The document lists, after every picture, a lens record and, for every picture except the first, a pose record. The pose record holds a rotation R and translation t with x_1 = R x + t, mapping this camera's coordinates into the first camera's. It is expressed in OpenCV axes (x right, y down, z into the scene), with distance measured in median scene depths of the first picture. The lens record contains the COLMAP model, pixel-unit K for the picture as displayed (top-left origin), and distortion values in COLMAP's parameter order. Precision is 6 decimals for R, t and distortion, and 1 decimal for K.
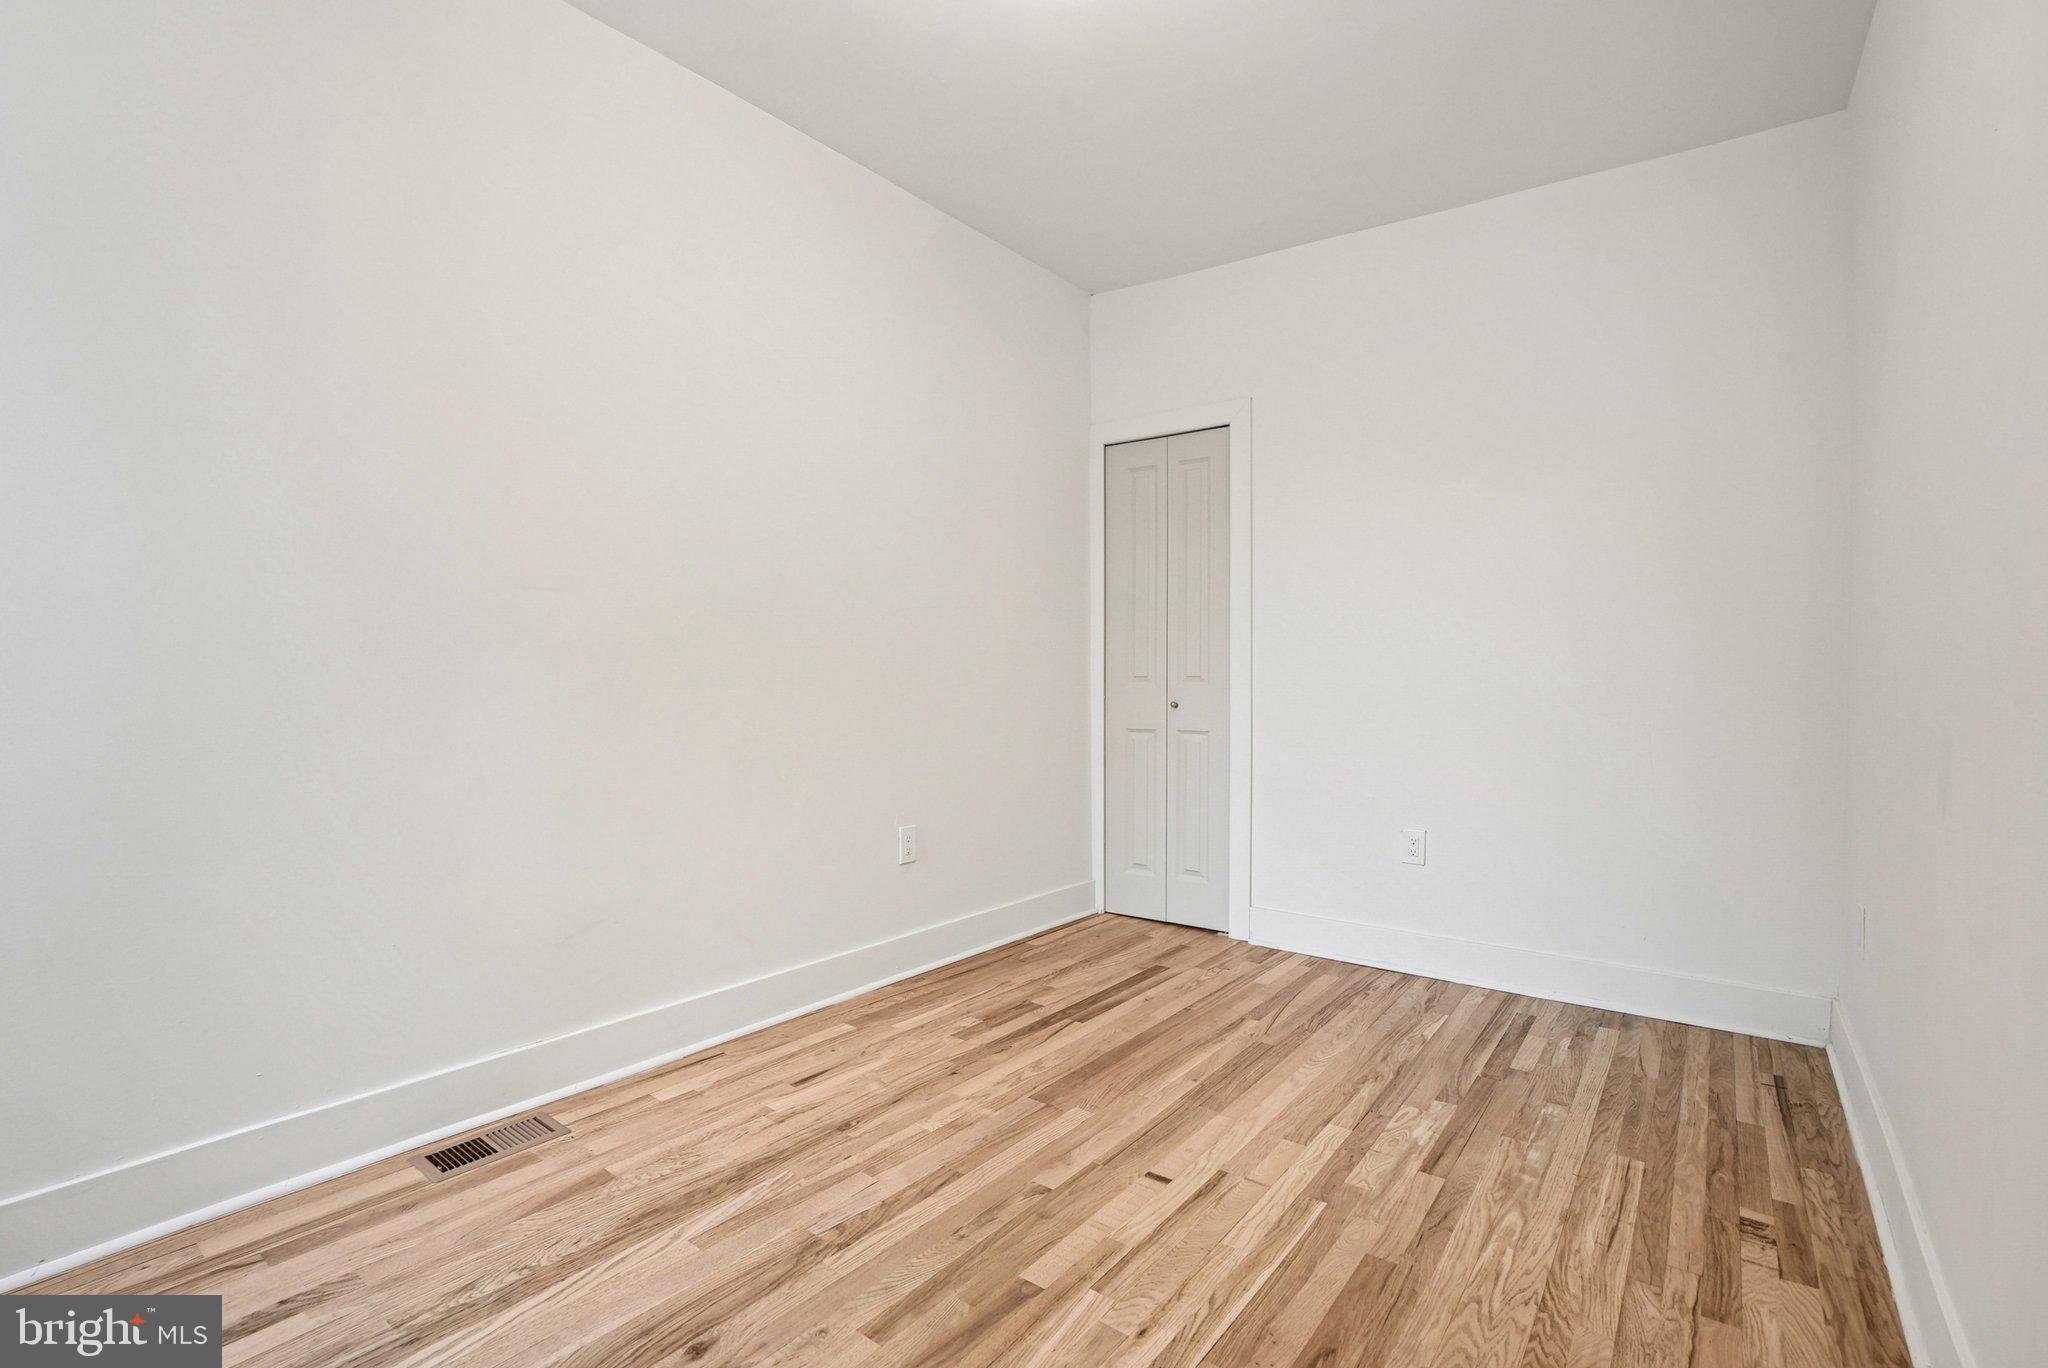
lens RADIAL K [[956.4, 0, 1023.5], [0, 956.4, 675.4], [0, 0, 1]] dist [-0.074181, 0.019997]
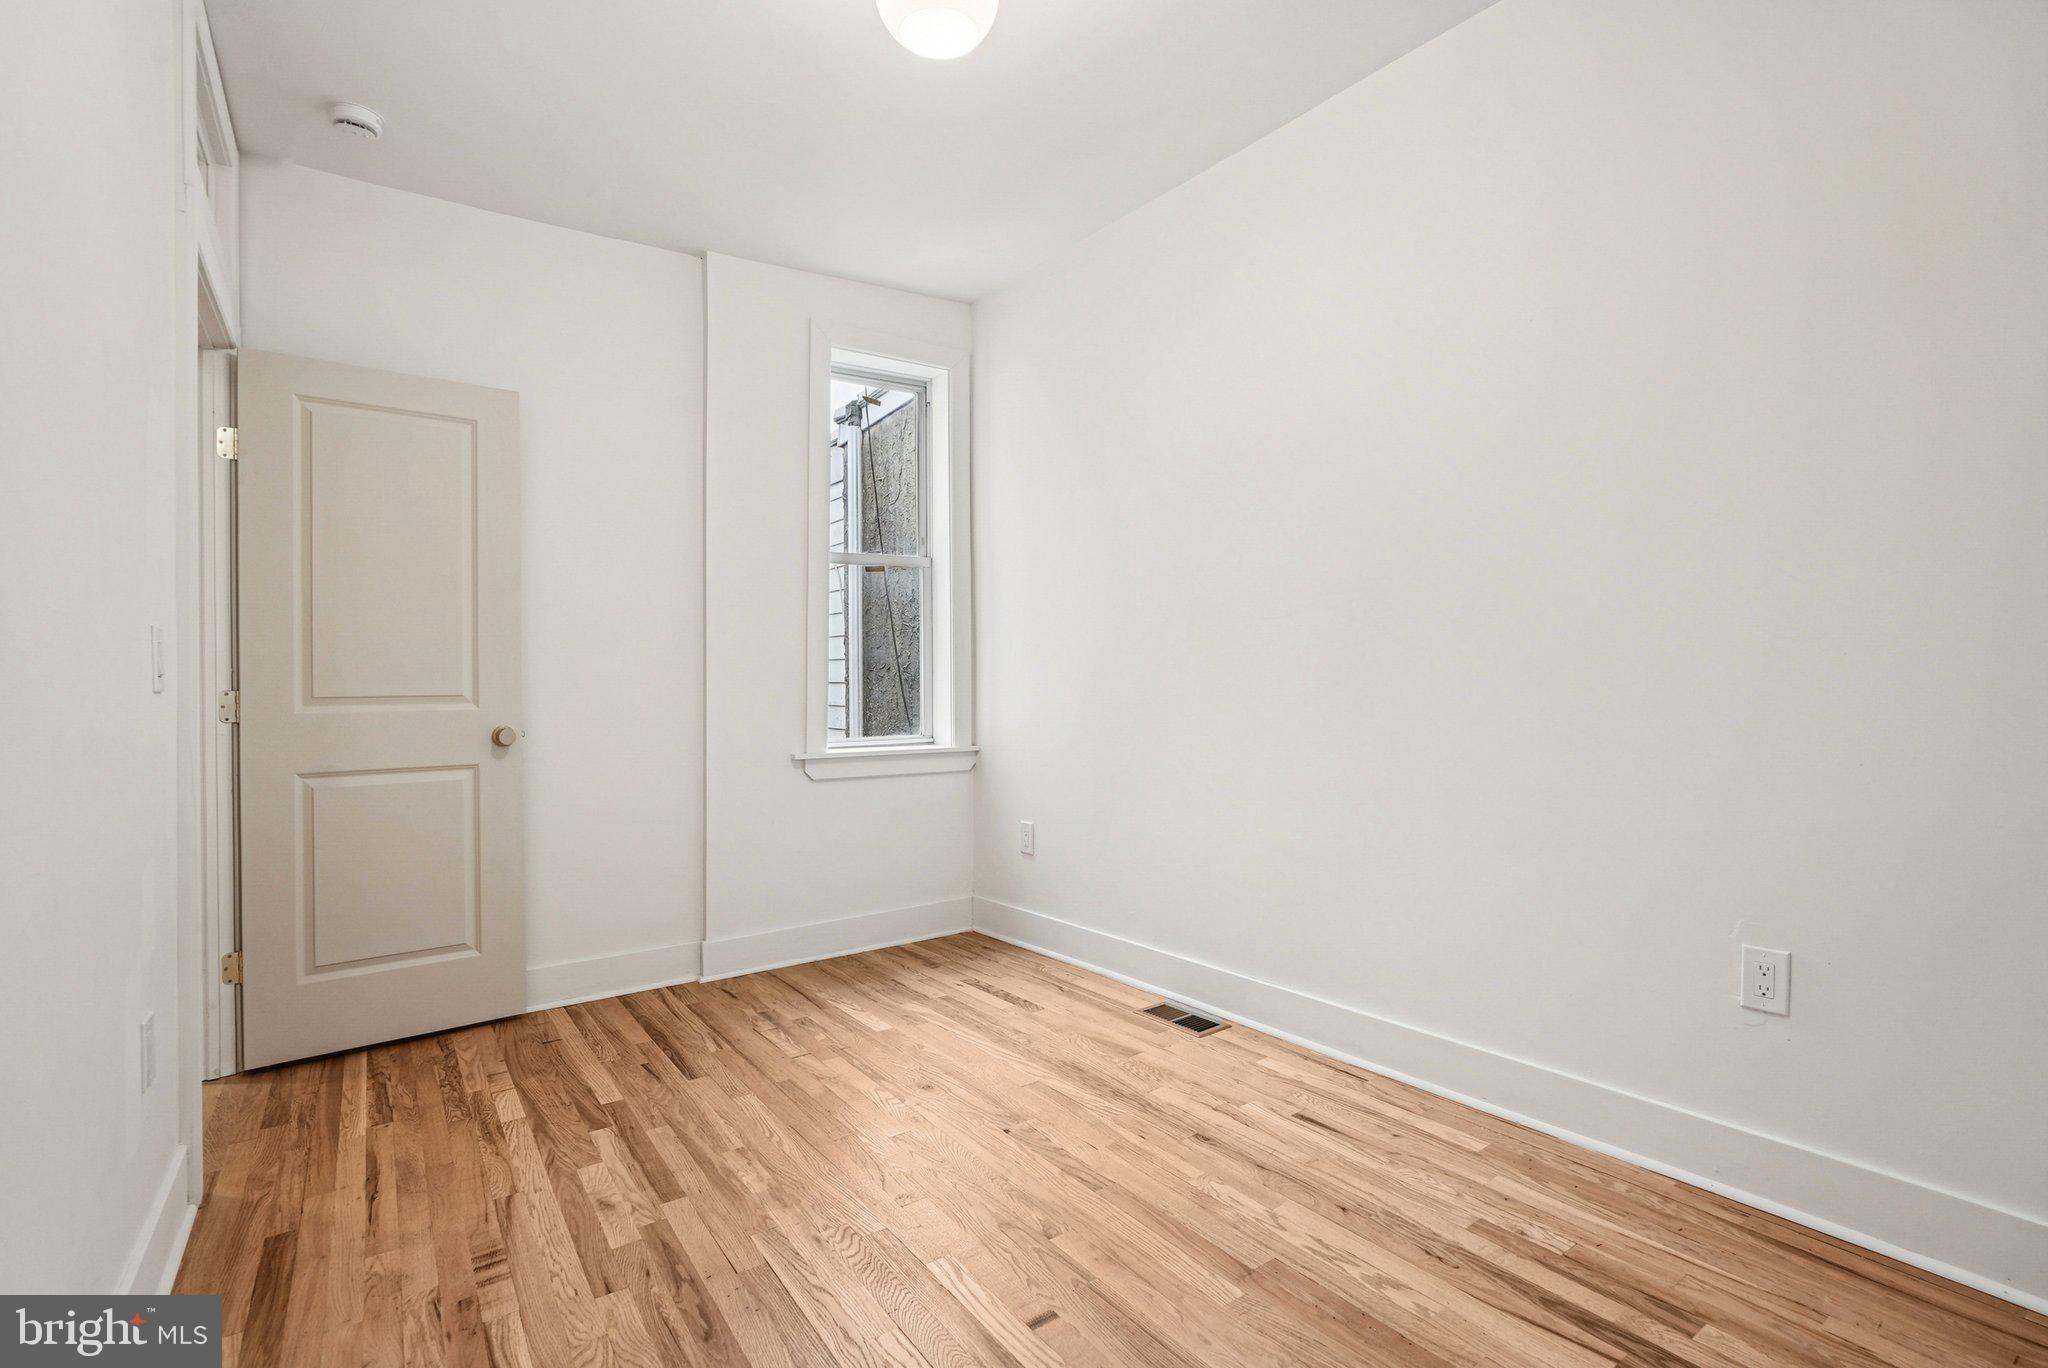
lens RADIAL K [[952.4, 0, 1007.3], [0, 952.4, 671.4], [0, 0, 1]] dist [-0.028862, 0.000698]
pose [[-0.321756, -0.020391, -0.946603, 0.998266], [0.011215, 0.999616, -0.025345, 0.005053], [0.946756, -0.018771, -0.321403, 1.340930]]
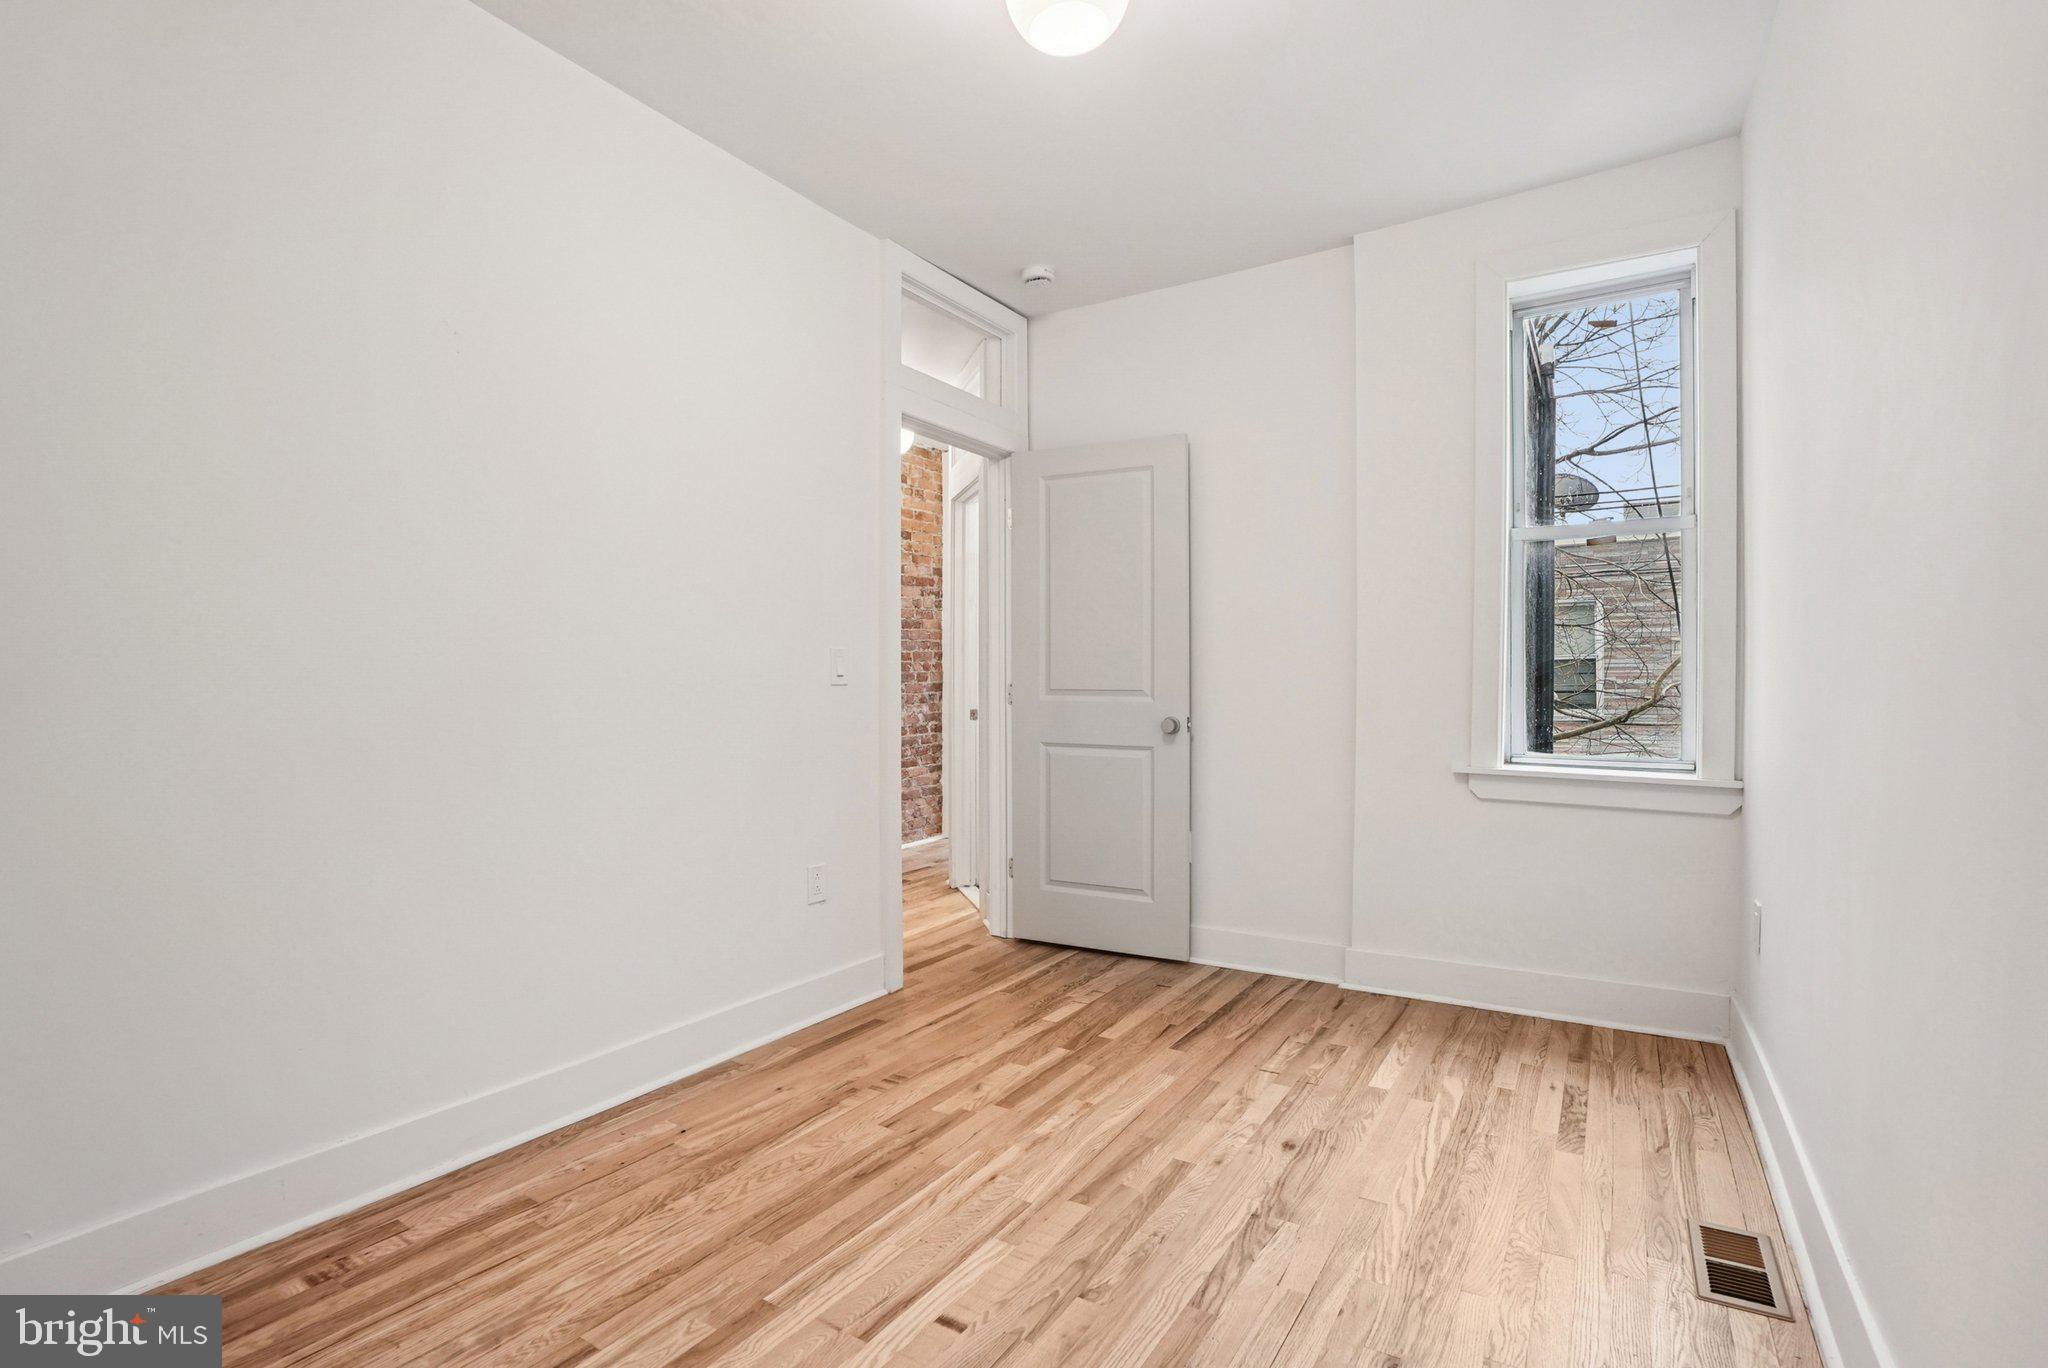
lens RADIAL K [[956.4, 0, 1023.5], [0, 956.4, 675.4], [0, 0, 1]] dist [-0.074181, 0.019997]
pose [[-0.996813, -0.019002, -0.077477, 0.166850], [-0.018323, 0.999787, -0.009458, -0.013461], [0.077640, -0.008008, -0.996949, 1.948610]]
